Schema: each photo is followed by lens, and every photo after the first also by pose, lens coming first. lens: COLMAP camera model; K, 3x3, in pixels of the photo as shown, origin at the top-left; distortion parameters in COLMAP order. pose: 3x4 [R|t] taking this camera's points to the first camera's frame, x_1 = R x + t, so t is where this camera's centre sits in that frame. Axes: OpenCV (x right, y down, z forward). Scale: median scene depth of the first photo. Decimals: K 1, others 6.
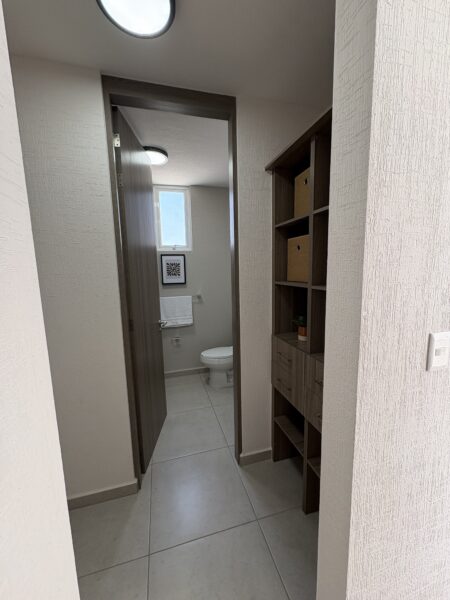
lens RADIAL K [[239.9, 0, 225.2], [0, 239.9, 301.0], [0, 0, 1]] dist [0.001466, 0.000190]
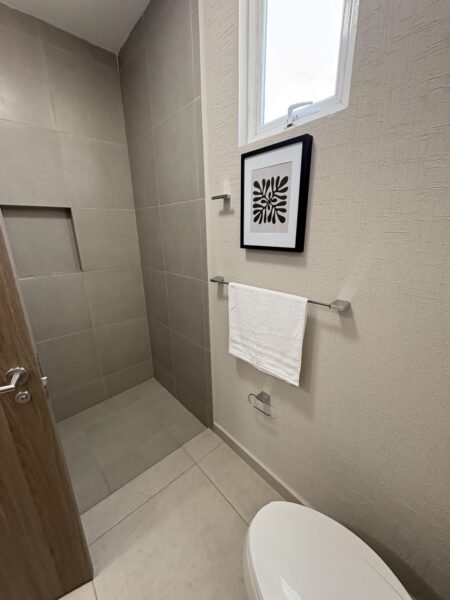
lens RADIAL K [[239.9, 0, 226.6], [0, 239.9, 299.9], [0, 0, 1]] dist [0.001466, 0.000190]
pose [[0.427076, 0.277858, -0.860466, 0.058167], [-0.117257, 0.960599, 0.251994, -0.078831], [0.896581, -0.006725, 0.442829, 0.794897]]
